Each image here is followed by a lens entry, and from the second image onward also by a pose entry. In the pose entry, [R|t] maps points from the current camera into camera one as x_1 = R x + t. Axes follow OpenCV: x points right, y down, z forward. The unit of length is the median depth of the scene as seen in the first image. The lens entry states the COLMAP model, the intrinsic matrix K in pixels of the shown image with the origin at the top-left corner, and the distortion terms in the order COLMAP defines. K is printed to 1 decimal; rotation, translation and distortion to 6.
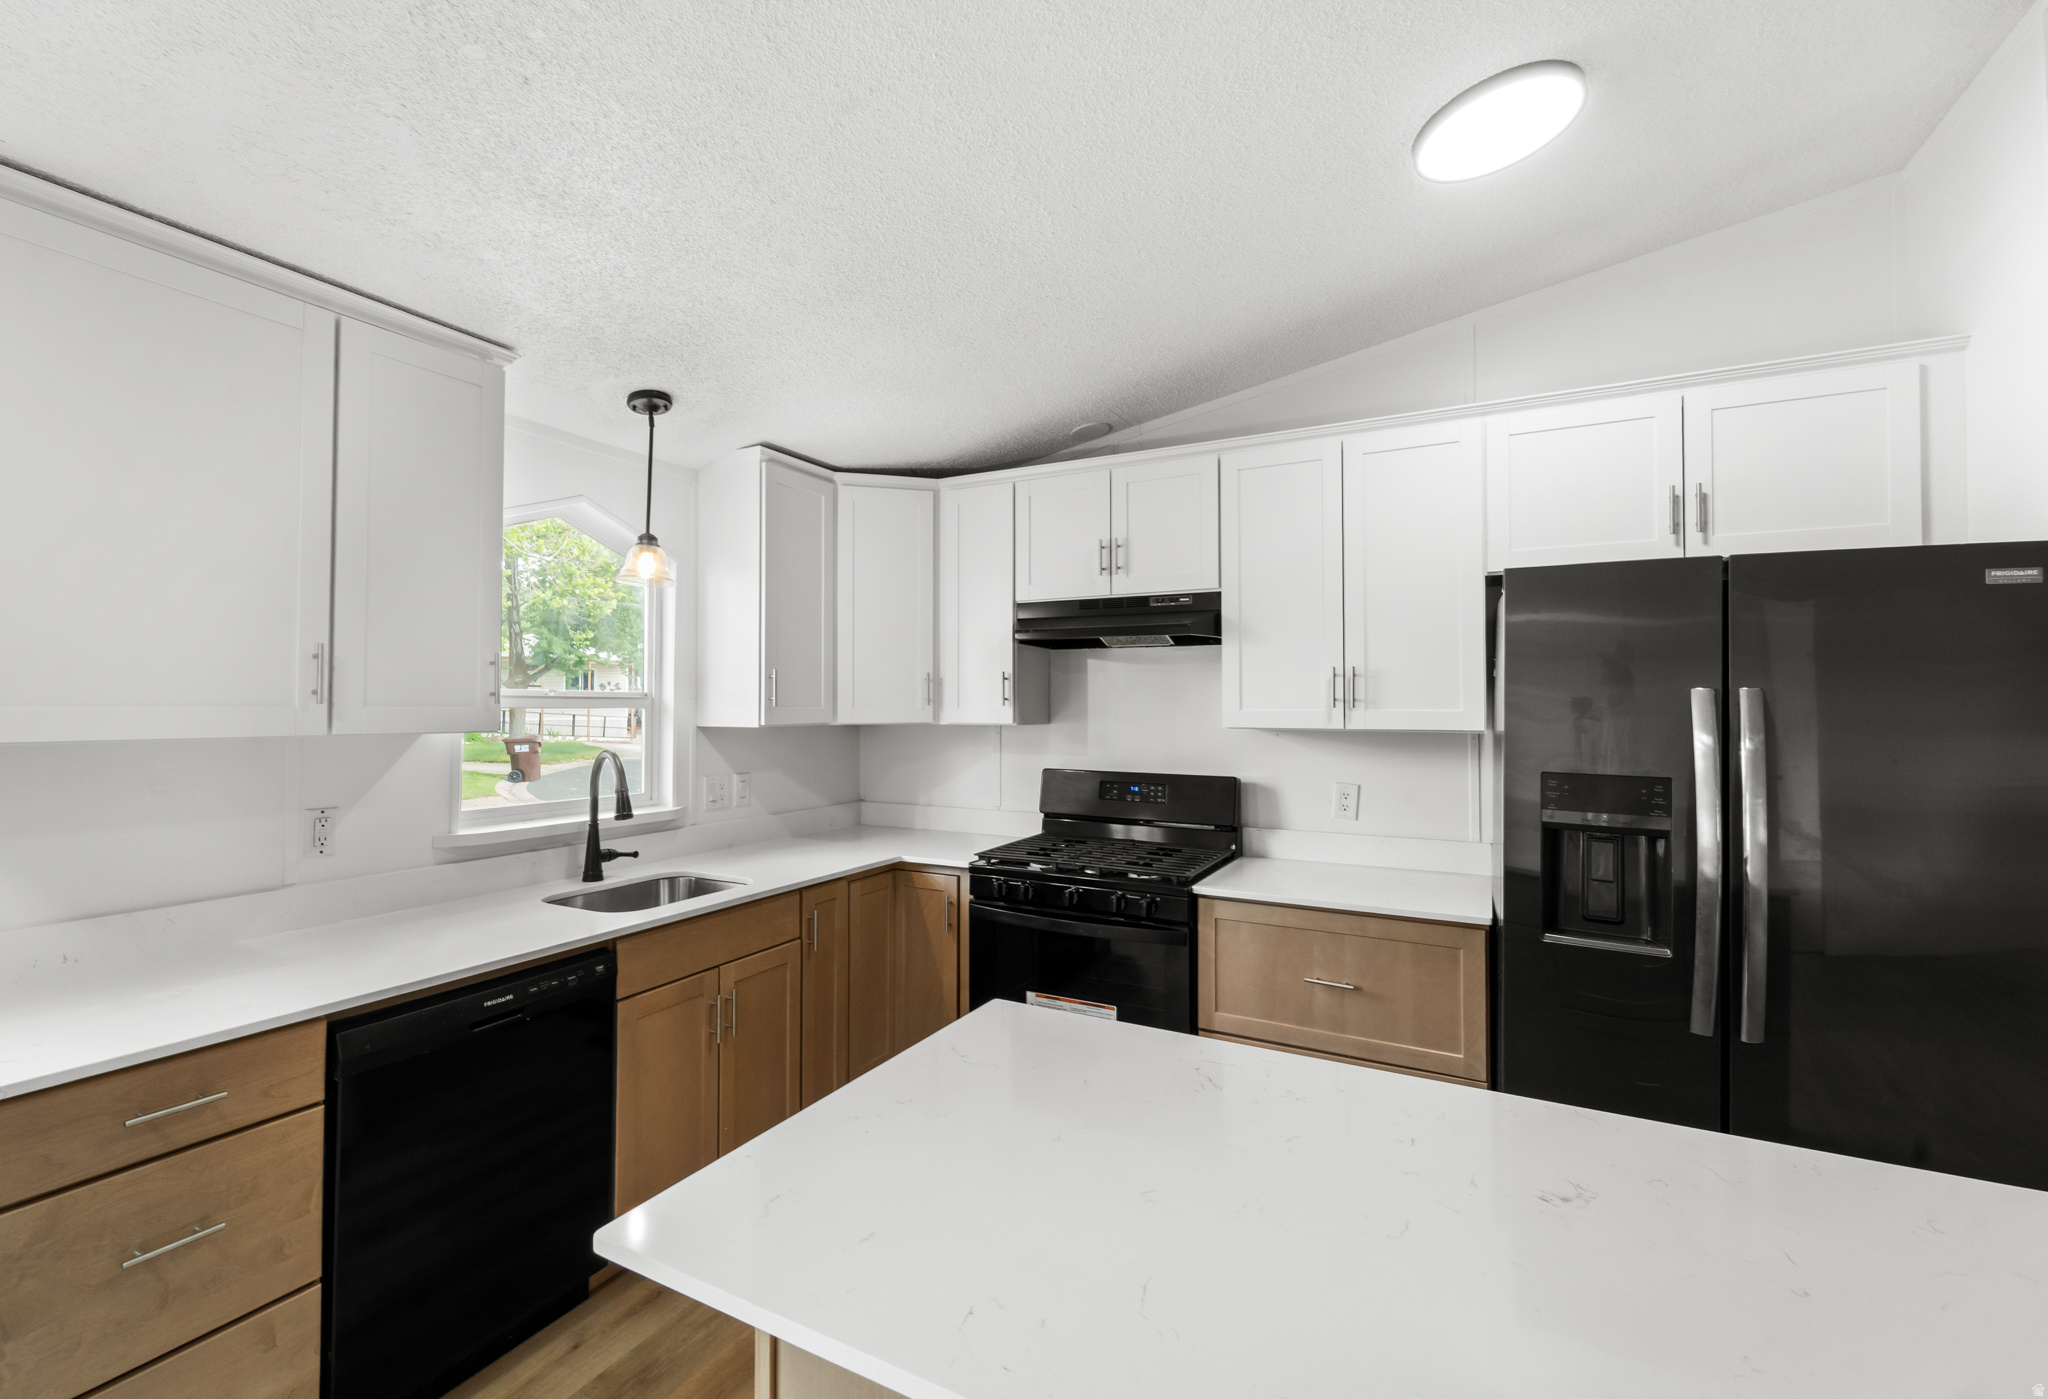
lens RADIAL K [[897.6, 0, 982.1], [0, 897.6, 677.0], [0, 0, 1]] dist [0.001709, 0.000112]
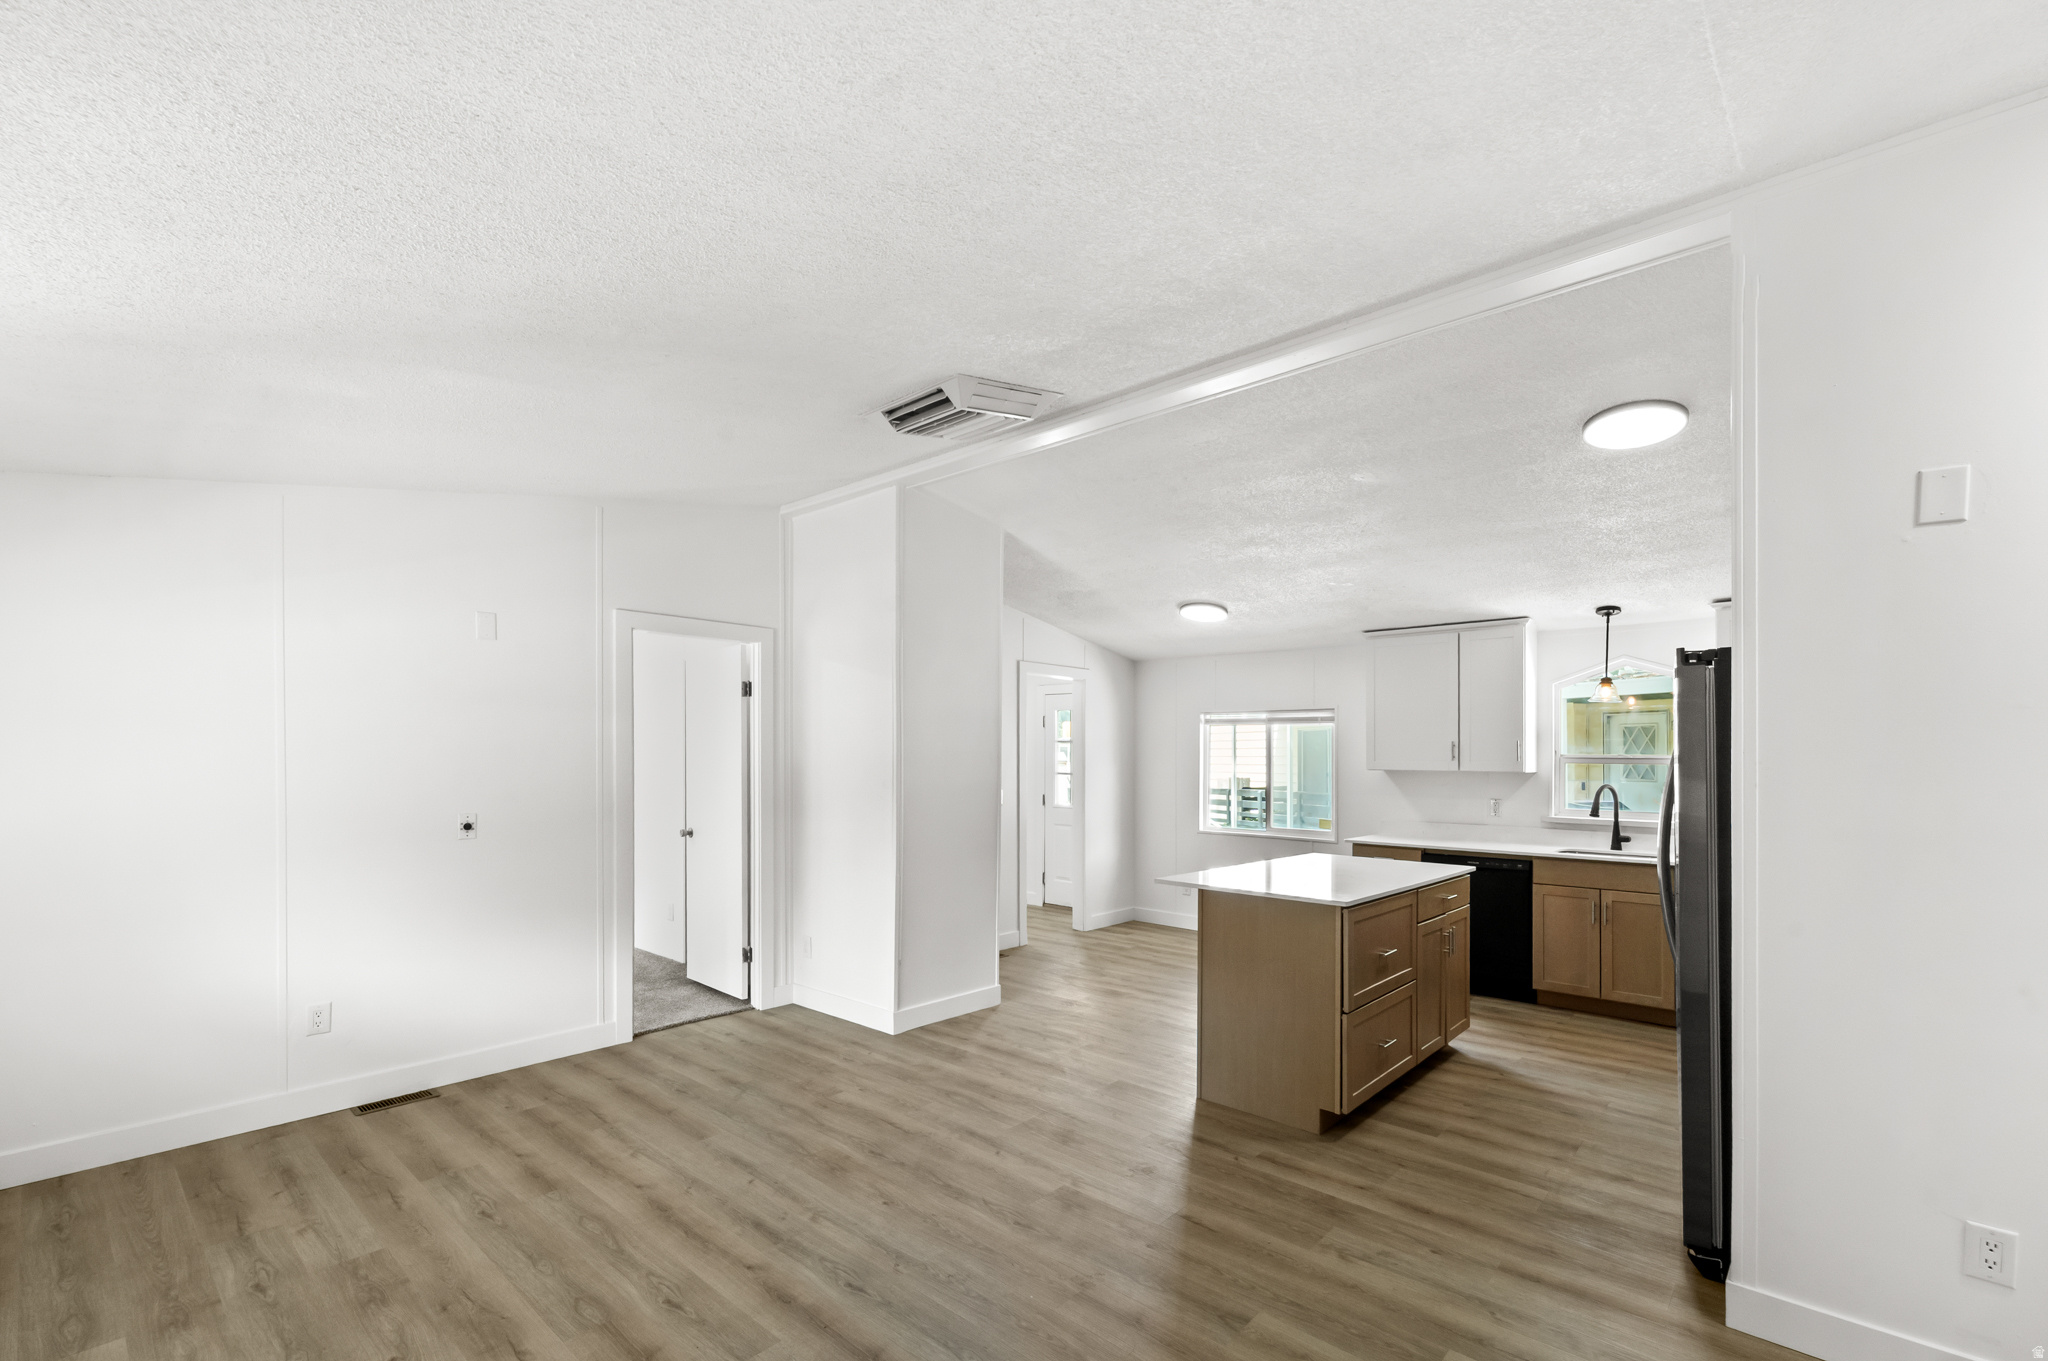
lens RADIAL K [[890.9, 0, 1021.6], [0, 890.9, 754.0], [0, 0, 1]] dist [-0.001937, -0.000362]
pose [[-0.225460, -0.010086, -0.974200, 1.800930], [0.021550, 0.999650, -0.015337, 0.015060], [0.974014, -0.024451, -0.225164, 0.161298]]
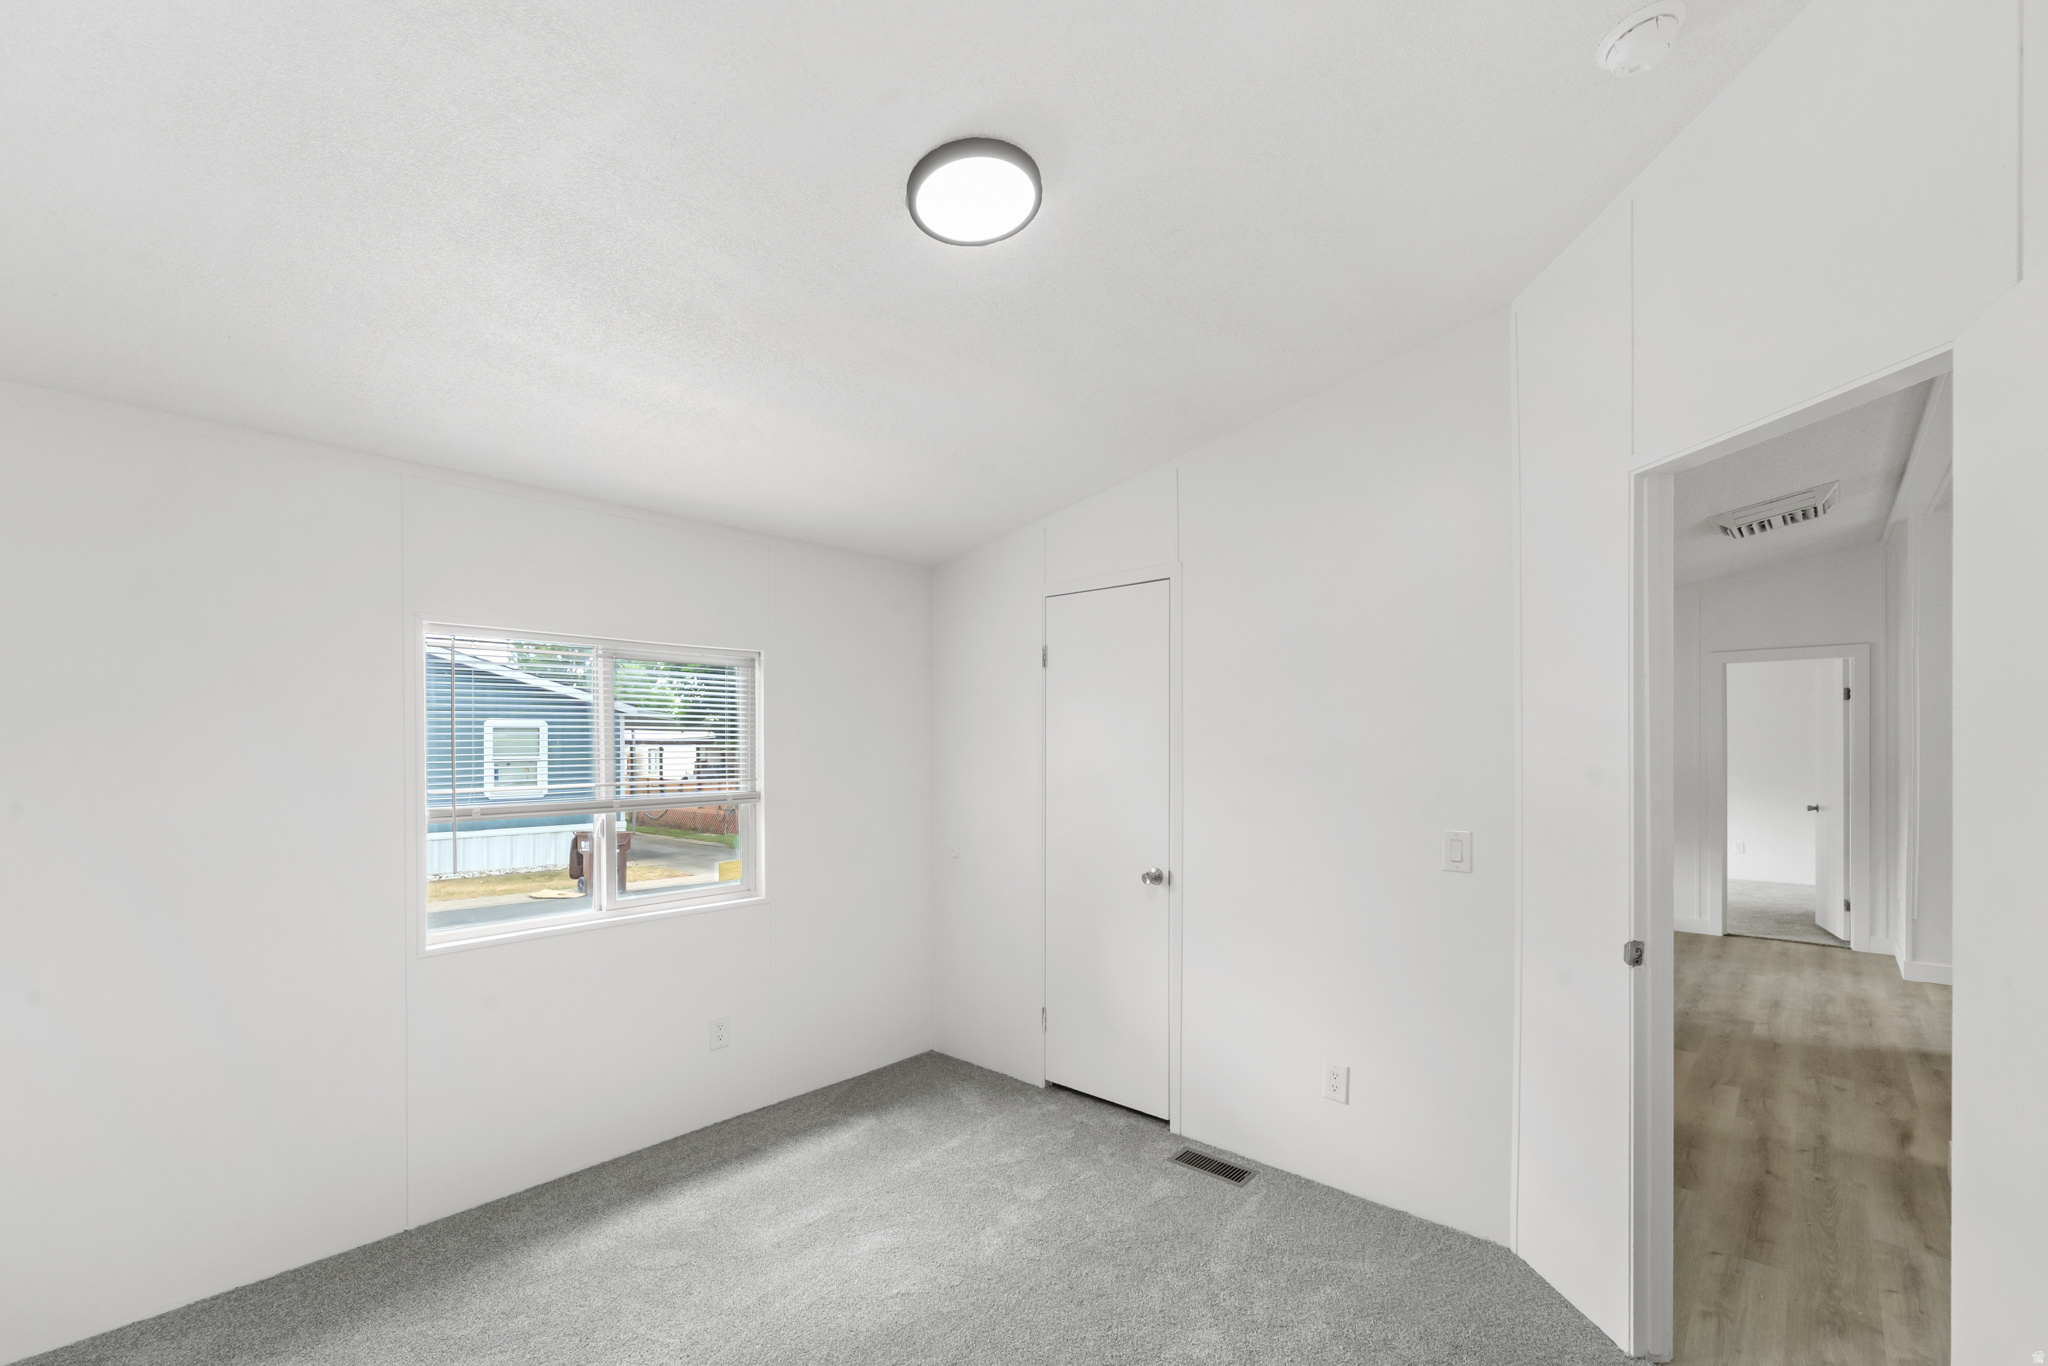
lens RADIAL K [[886.0, 0, 1027.1], [0, 886.0, 768.8], [0, 0, 1]] dist [0.002725, 0.000370]
pose [[-0.977016, -0.007485, 0.213034, 1.723584], [-0.008548, 0.999955, -0.004072, 0.063382], [-0.212994, -0.005799, -0.977036, 1.929486]]
